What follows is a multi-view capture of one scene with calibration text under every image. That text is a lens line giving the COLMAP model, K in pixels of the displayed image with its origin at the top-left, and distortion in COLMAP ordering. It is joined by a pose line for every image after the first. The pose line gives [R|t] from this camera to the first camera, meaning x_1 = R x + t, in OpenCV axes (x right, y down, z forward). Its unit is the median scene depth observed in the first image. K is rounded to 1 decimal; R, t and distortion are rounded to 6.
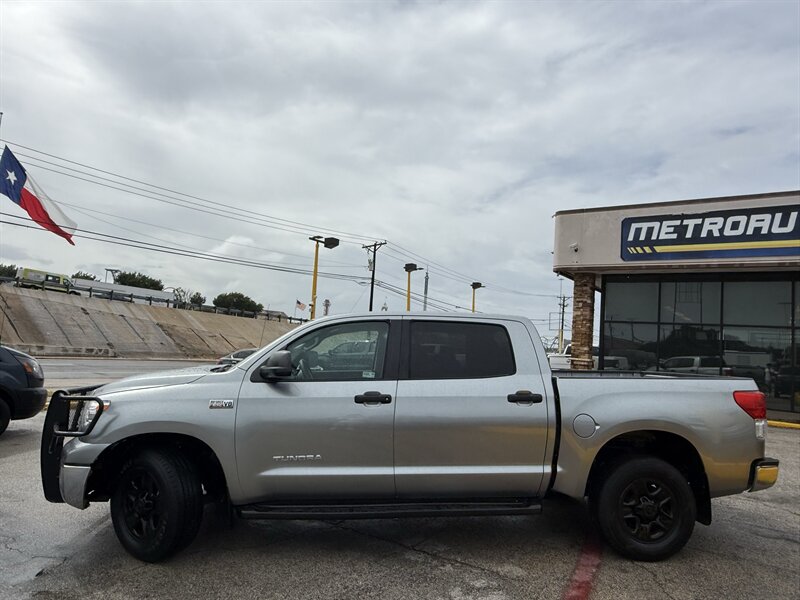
lens RADIAL K [[519.6, 0, 402.4], [0, 519.6, 315.2], [0, 0, 1]] dist [0.001543, -0.002820]
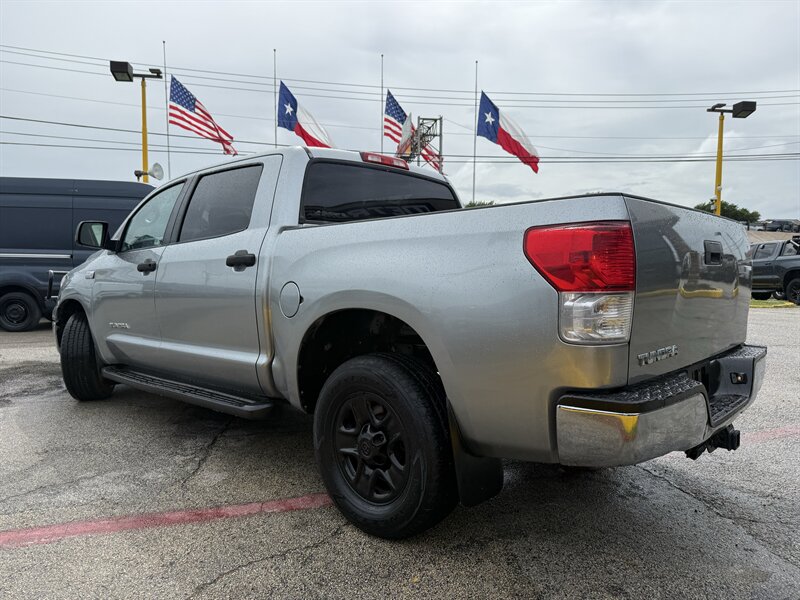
lens RADIAL K [[569.8, 0, 401.9], [0, 569.8, 304.8], [0, 0, 1]] dist [0.012435, -0.009444]
pose [[0.664813, 0.015632, -0.746846, 0.289034], [0.074597, 0.993394, 0.087196, 0.050281], [0.743275, -0.113682, 0.659256, 0.189971]]
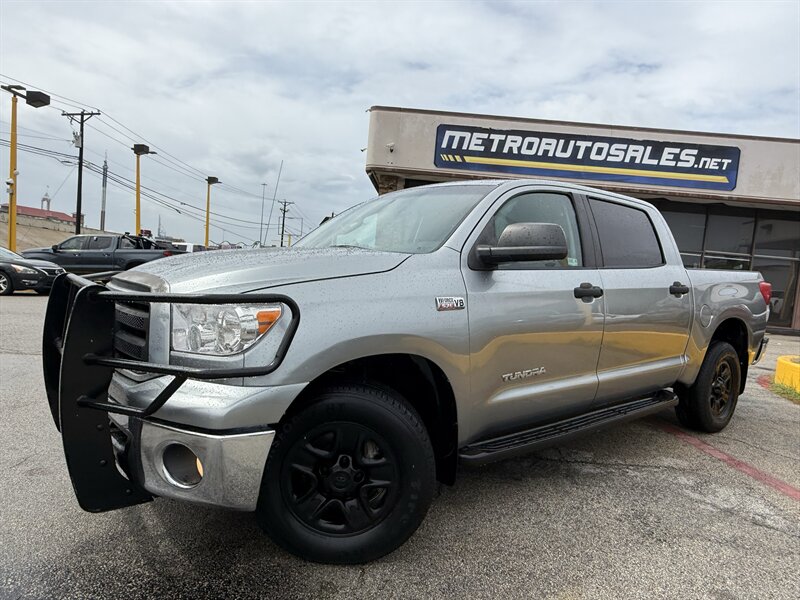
lens RADIAL K [[510.7, 0, 397.1], [0, 510.7, 318.9], [0, 0, 1]] dist [-0.001018, 0.001402]
pose [[0.846071, -0.042160, 0.531400, -0.206123], [-0.059026, 0.983328, 0.171992, 0.024493], [-0.529792, -0.176884, 0.829477, 0.145837]]
